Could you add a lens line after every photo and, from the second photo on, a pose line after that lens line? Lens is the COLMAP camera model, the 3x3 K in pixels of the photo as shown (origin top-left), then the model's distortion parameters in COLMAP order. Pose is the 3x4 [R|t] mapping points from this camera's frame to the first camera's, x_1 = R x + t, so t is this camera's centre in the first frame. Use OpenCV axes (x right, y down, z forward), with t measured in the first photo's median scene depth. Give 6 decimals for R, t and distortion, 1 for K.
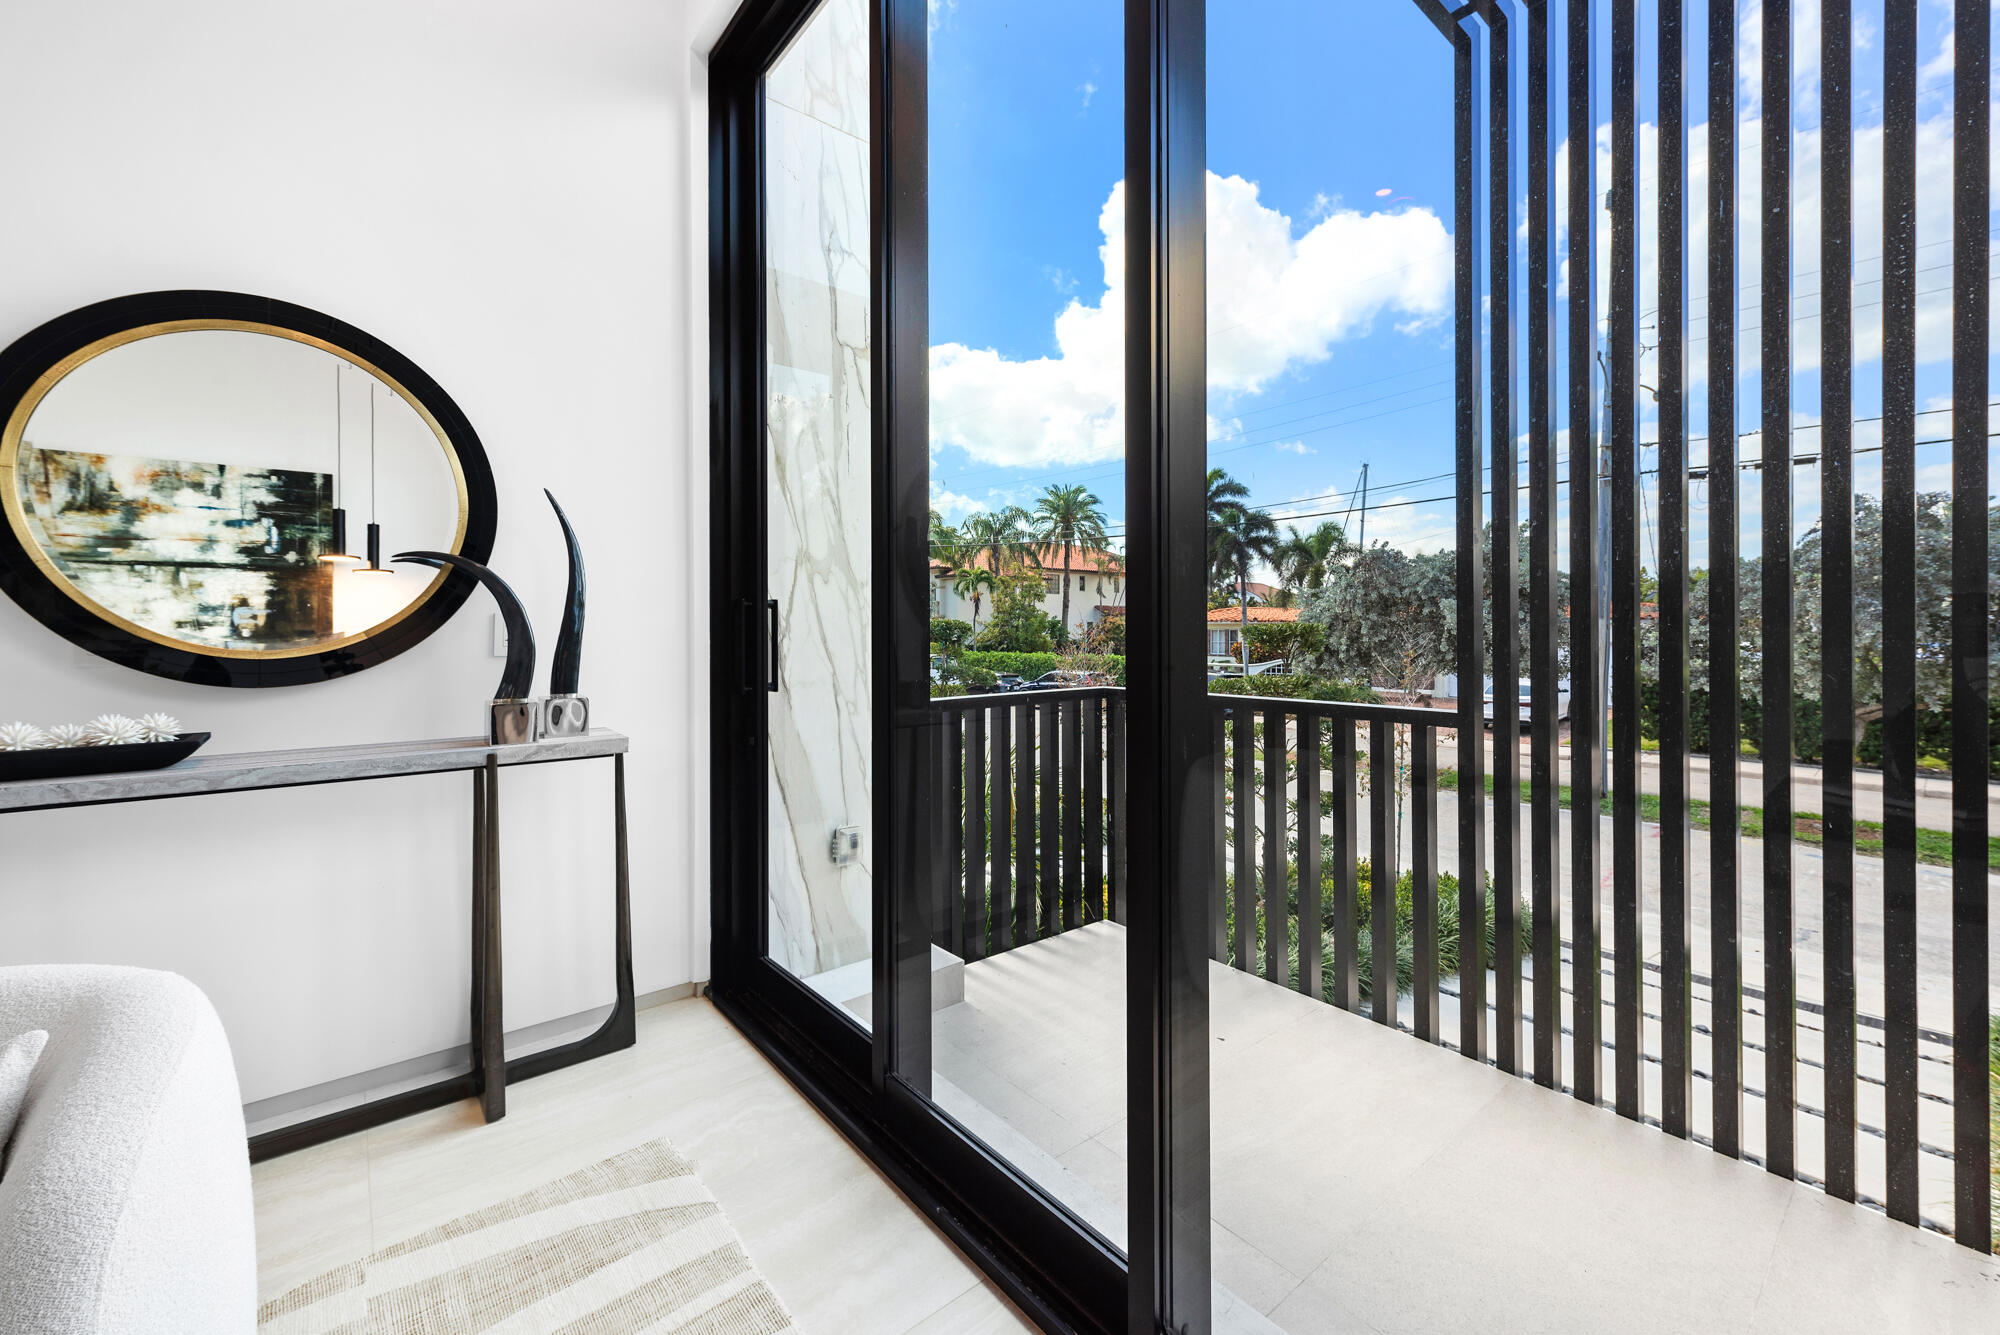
lens RADIAL K [[790.6, 0, 1003.9], [0, 790.6, 630.6], [0, 0, 1]] dist [0.000933, -0.000087]
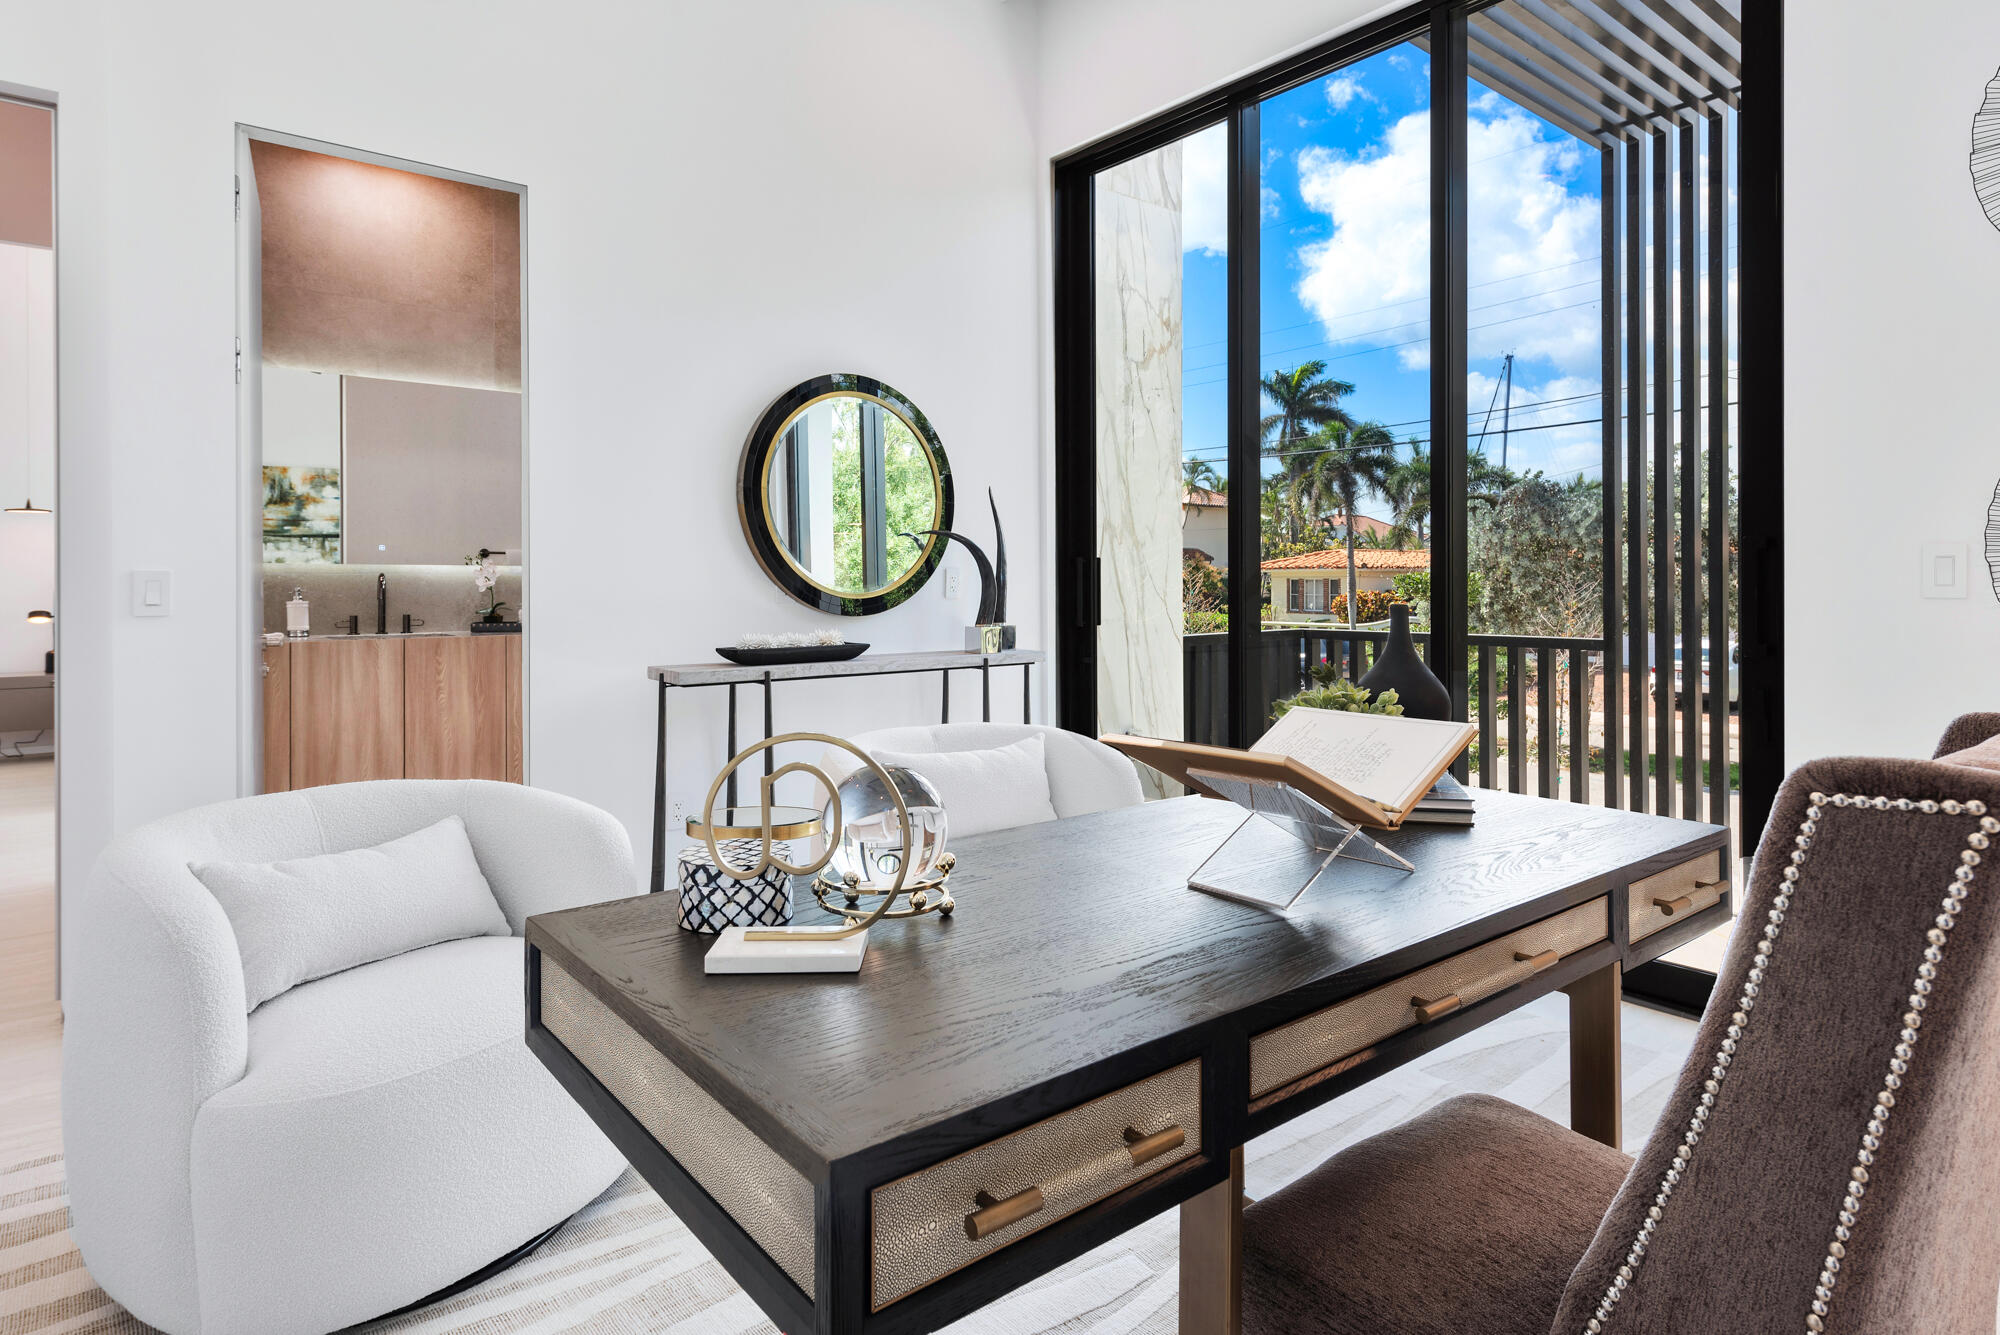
lens RADIAL K [[1097.0, 0, 987.7], [0, 1097.0, 595.4], [0, 0, 1]] dist [0.001593, -0.000220]
pose [[0.999914, -0.003024, -0.012777, -0.087324], [0.003185, 0.999915, 0.012618, 0.000257], [0.012737, -0.012658, 0.999839, -0.170741]]
